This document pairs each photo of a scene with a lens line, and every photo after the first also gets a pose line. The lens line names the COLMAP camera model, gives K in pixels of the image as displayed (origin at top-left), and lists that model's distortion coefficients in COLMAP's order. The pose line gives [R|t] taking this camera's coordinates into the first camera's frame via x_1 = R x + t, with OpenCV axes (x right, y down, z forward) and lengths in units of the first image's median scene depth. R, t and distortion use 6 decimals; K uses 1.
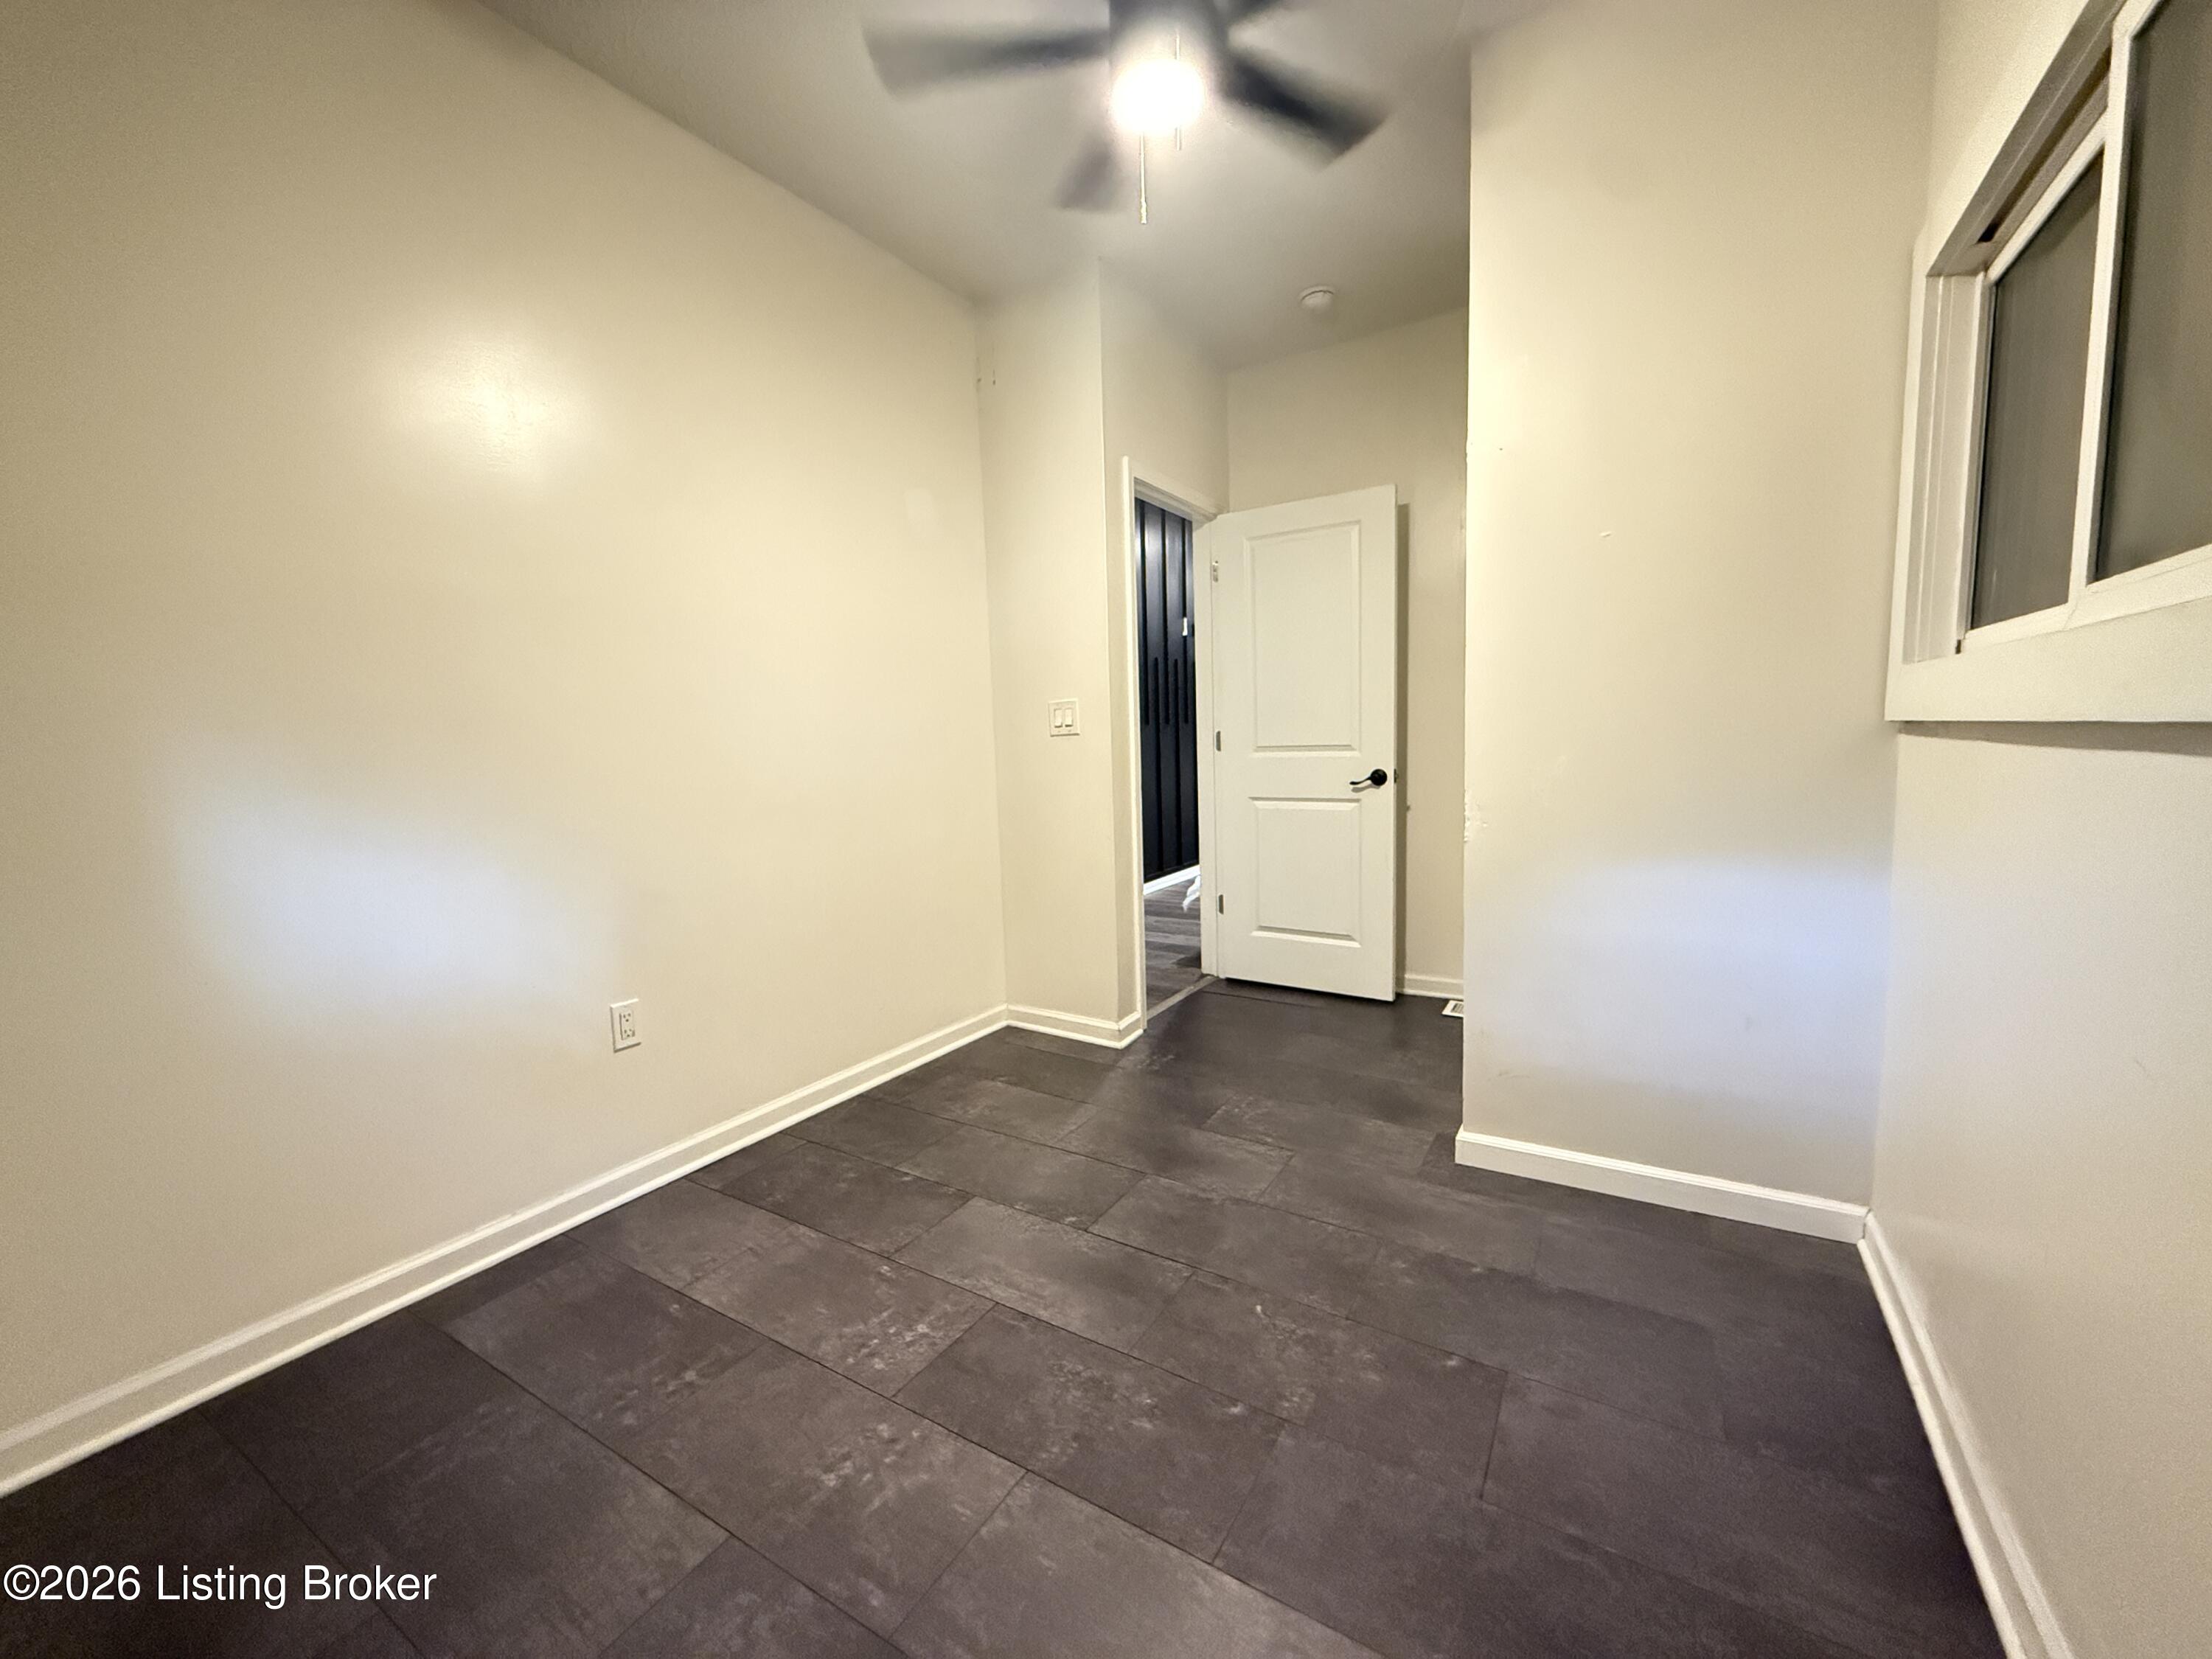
lens RADIAL K [[884.7, 0, 1101.0], [0, 884.7, 826.7], [0, 0, 1]] dist [0.002485, 0.000310]
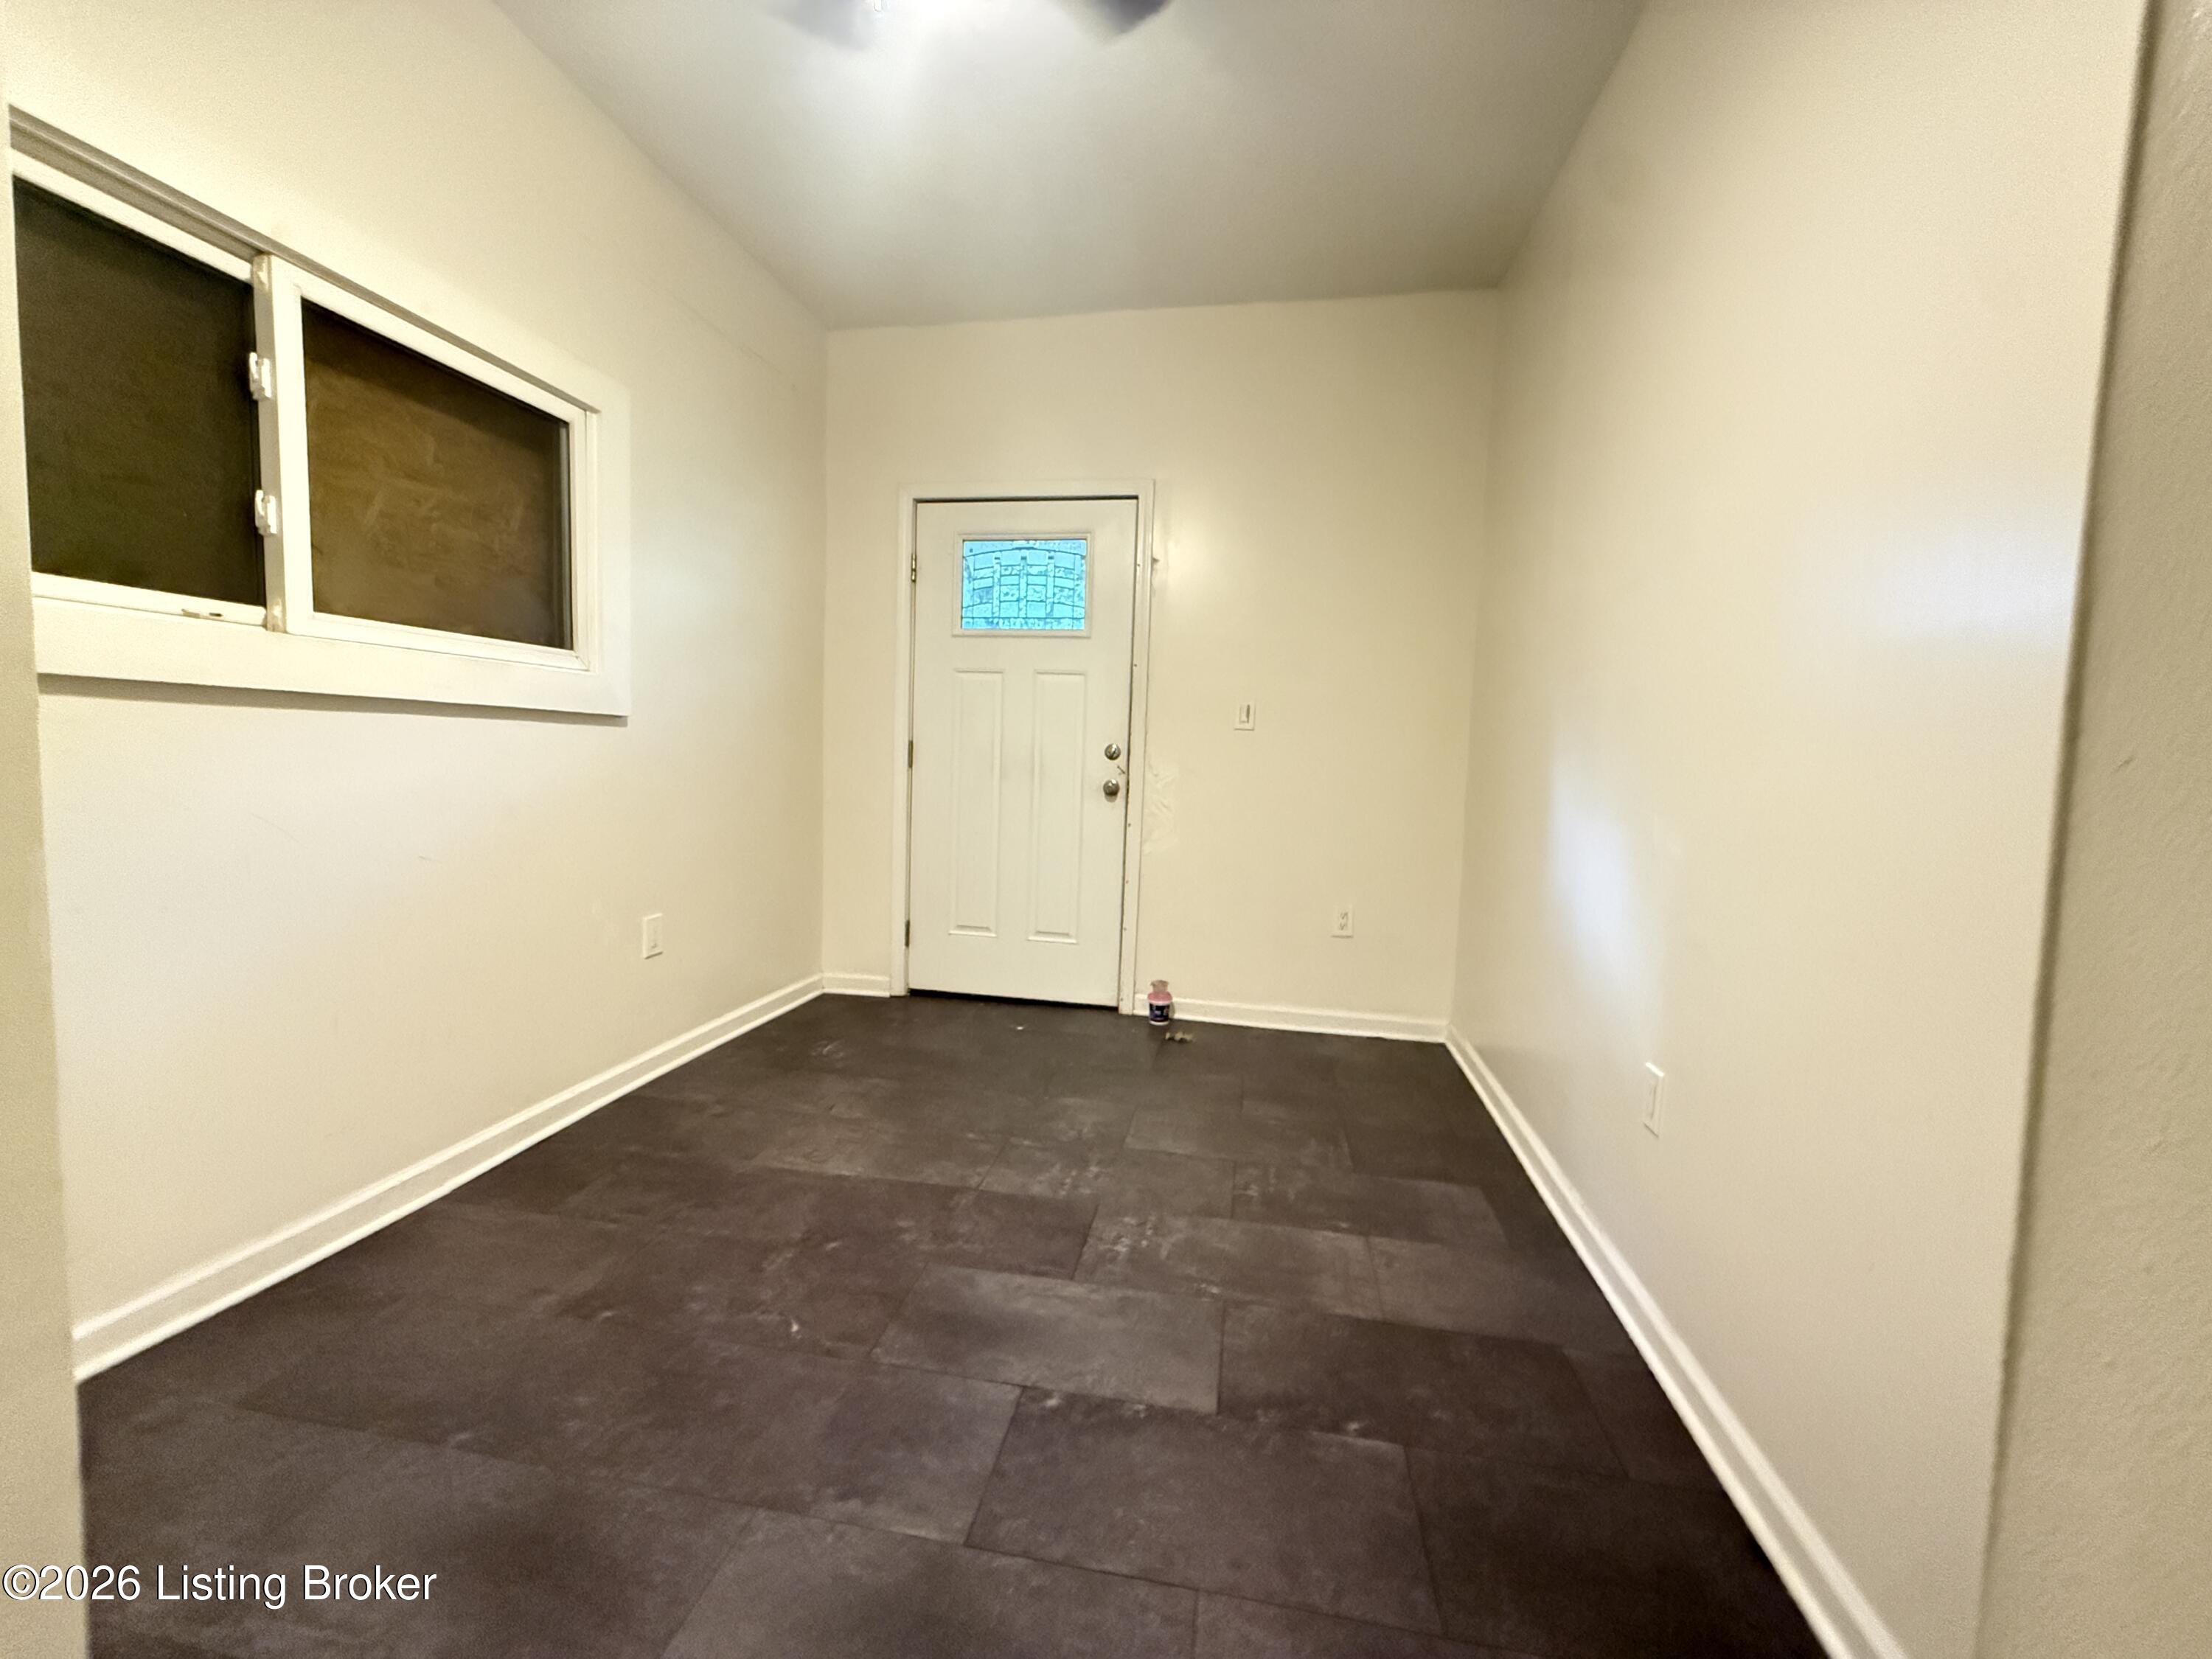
lens RADIAL K [[884.7, 0, 1101.0], [0, 884.7, 826.7], [0, 0, 1]] dist [0.002485, 0.000310]
pose [[-0.933129, 0.025391, -0.358645, 0.198880], [-0.045068, 0.981375, 0.186738, -0.150533], [0.356707, 0.190414, -0.914605, 1.858259]]
